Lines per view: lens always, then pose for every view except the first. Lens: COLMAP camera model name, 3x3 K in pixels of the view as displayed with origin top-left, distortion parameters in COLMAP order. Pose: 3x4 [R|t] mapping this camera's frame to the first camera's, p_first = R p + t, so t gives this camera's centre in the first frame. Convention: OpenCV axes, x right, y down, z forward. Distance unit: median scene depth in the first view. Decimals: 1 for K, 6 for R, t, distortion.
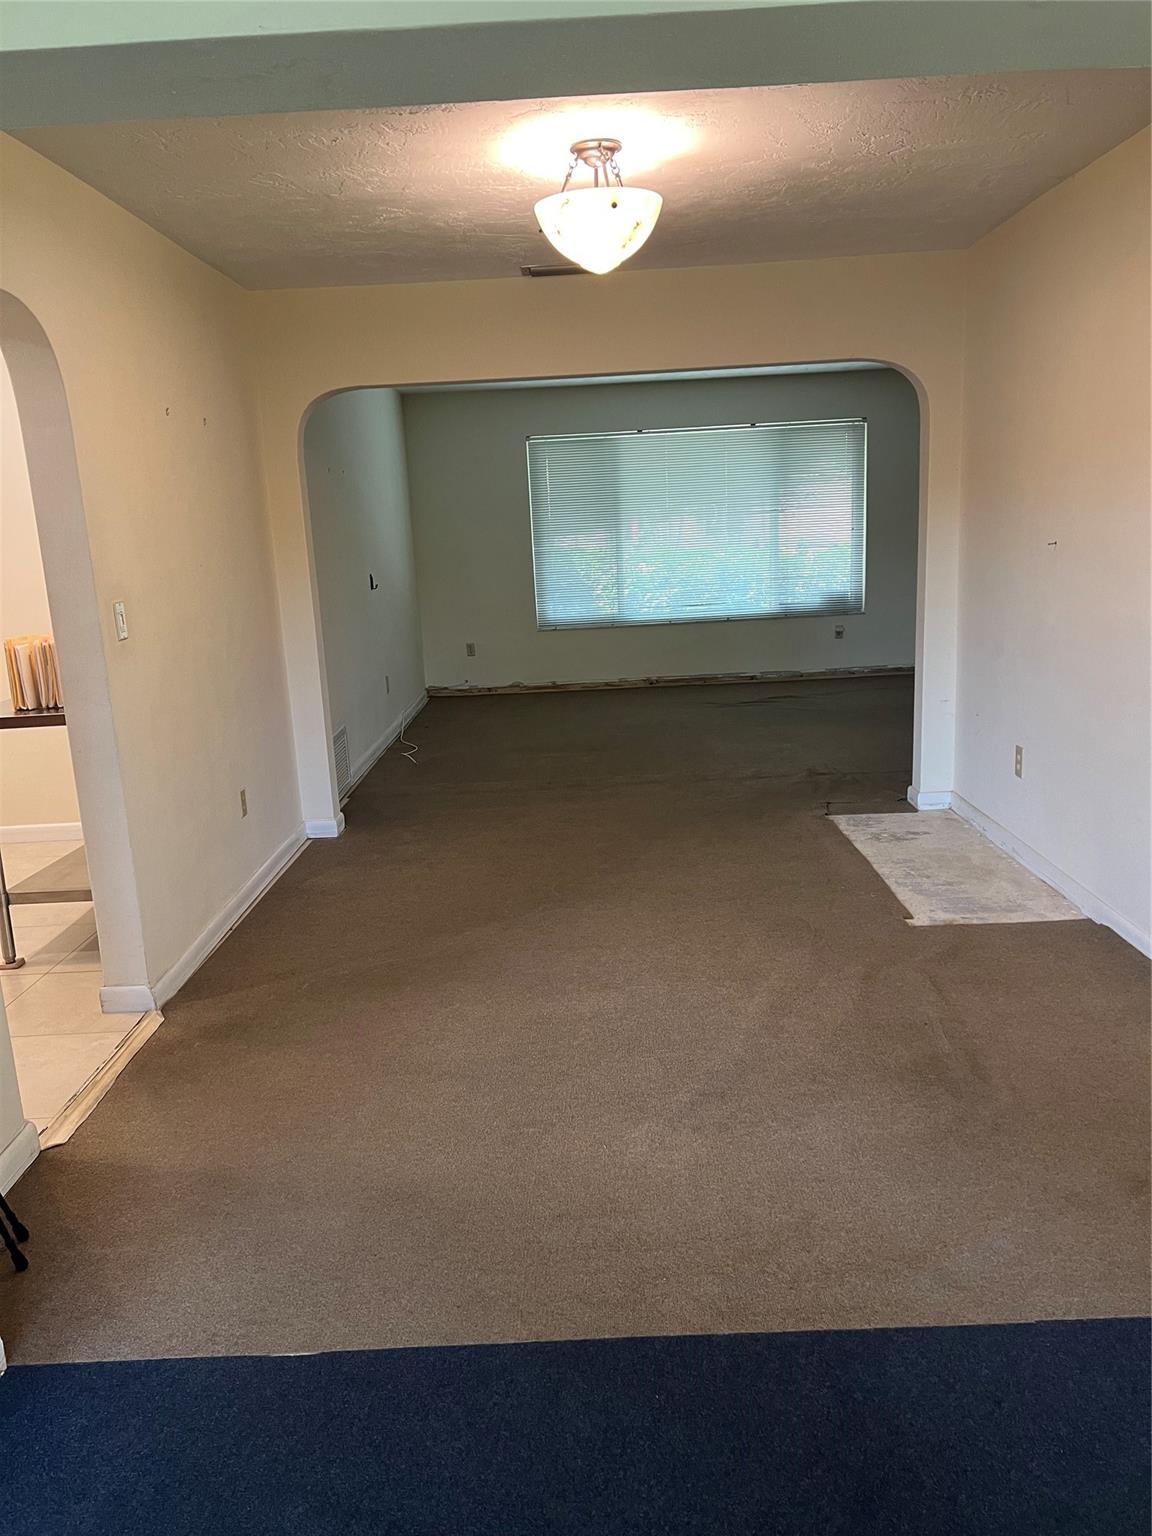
lens RADIAL K [[1170.4, 0, 577.1], [0, 1170.4, 763.8], [0, 0, 1]] dist [0.065008, -0.054459]
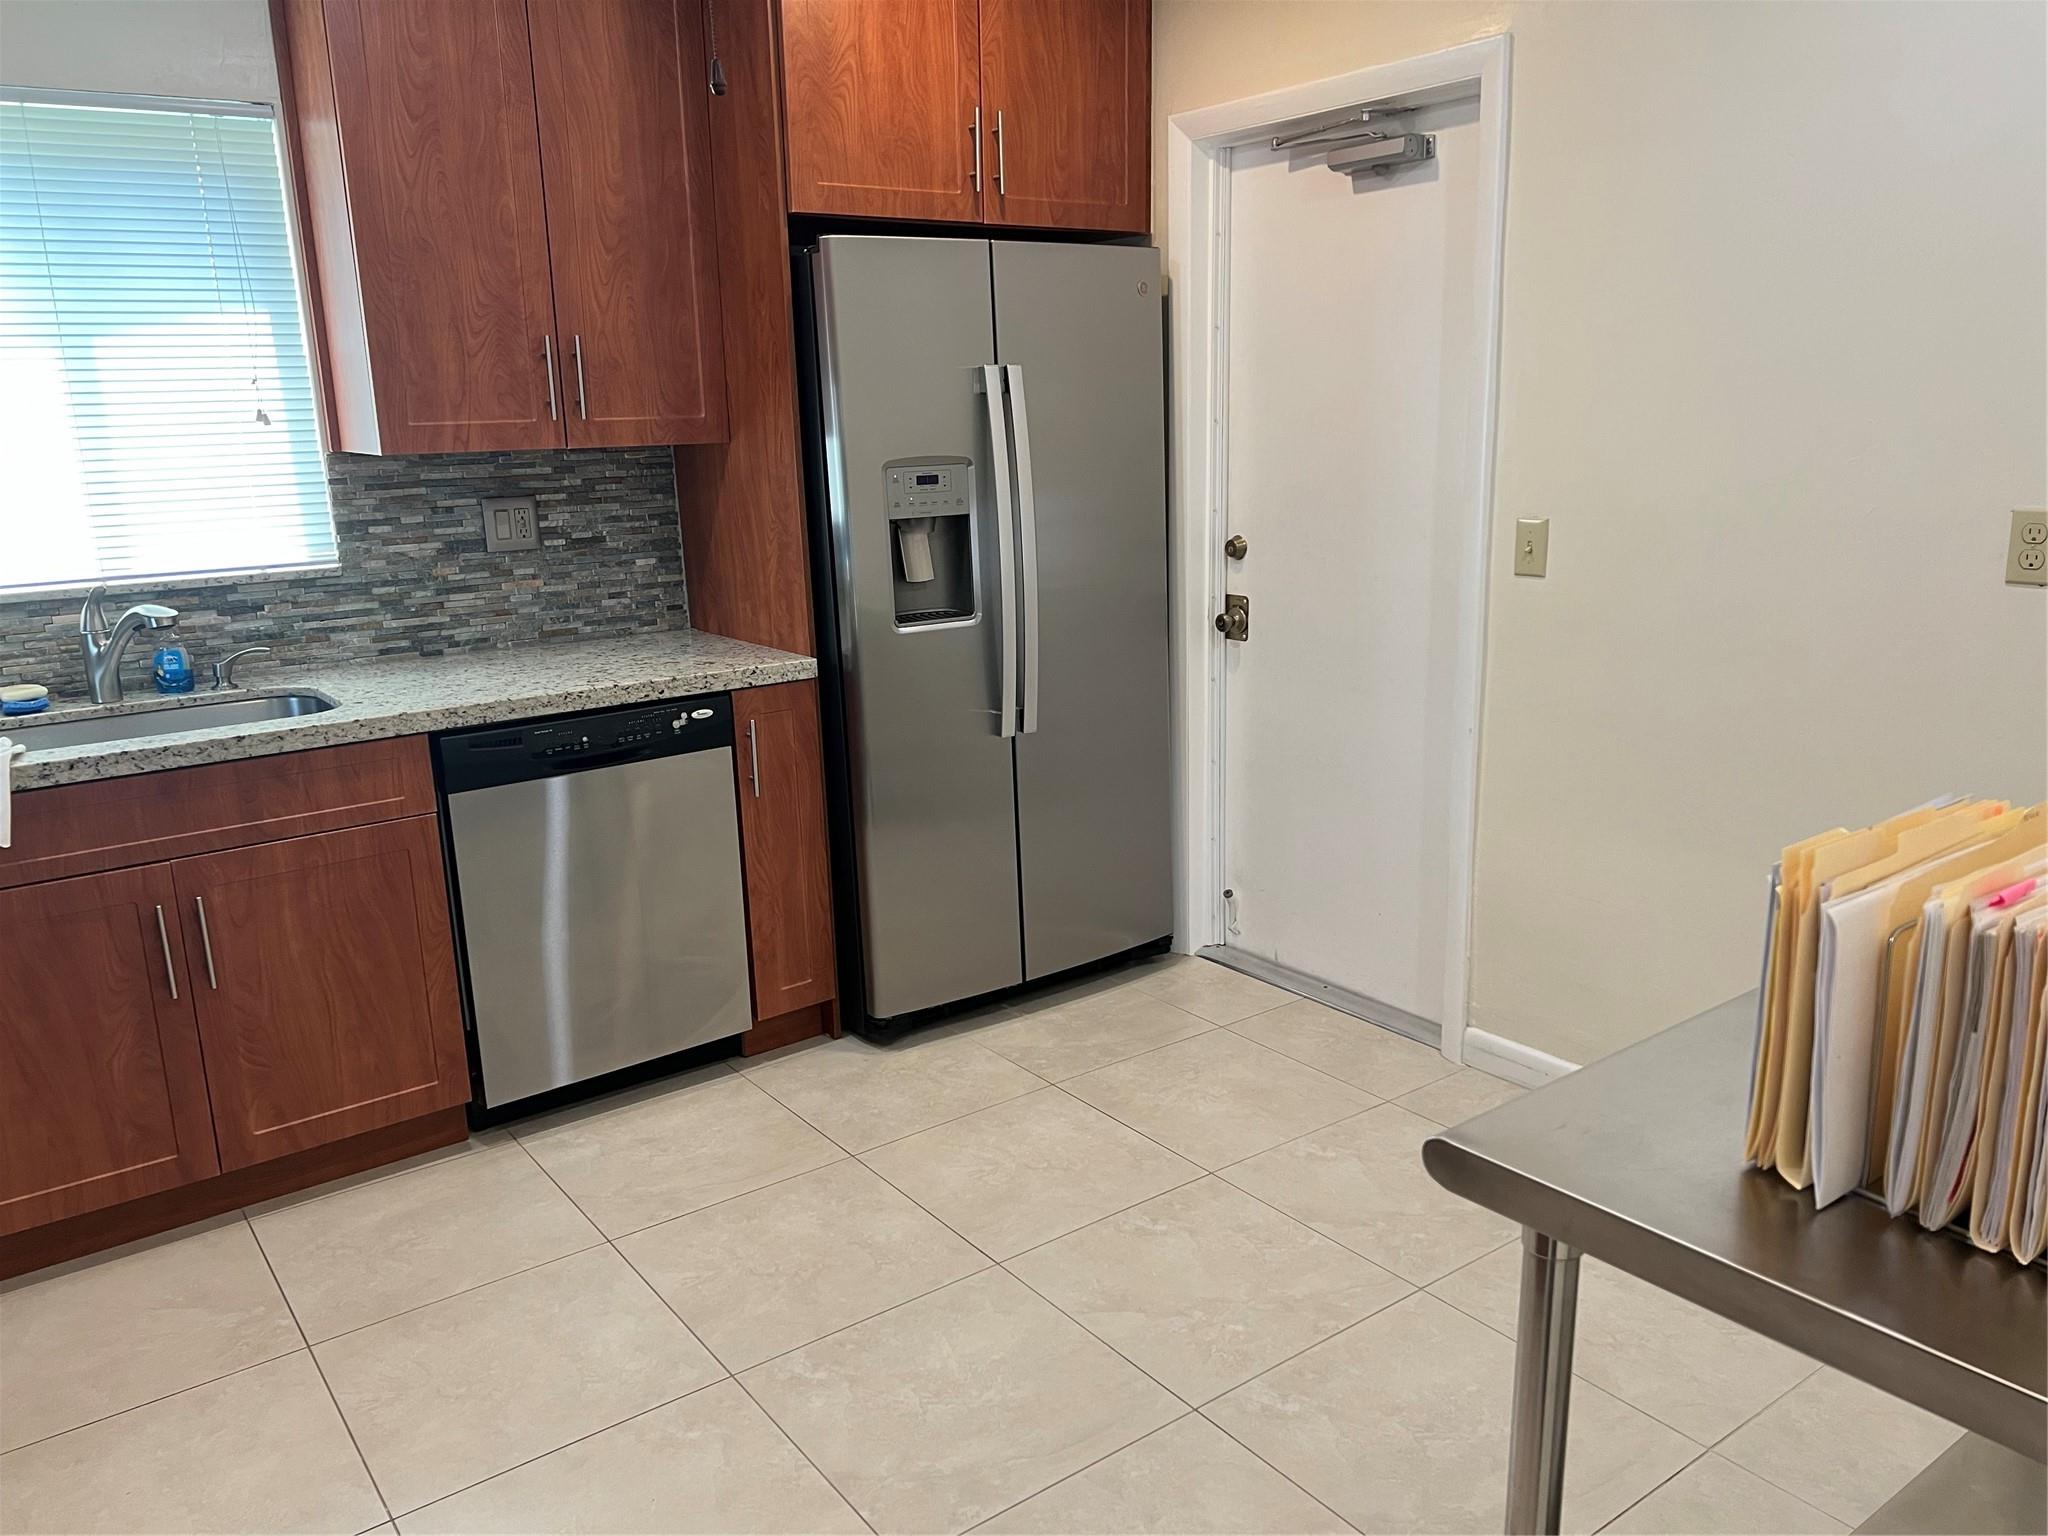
lens RADIAL K [[1551.4, 0, 997.9], [0, 1551.4, 773.8], [0, 0, 1]] dist [0.110309, -0.133674]
pose [[0.584138, 0.226305, -0.779467, -0.352901], [-0.175128, 0.972864, 0.151212, -0.134022], [0.792536, 0.048178, 0.607919, 0.728028]]
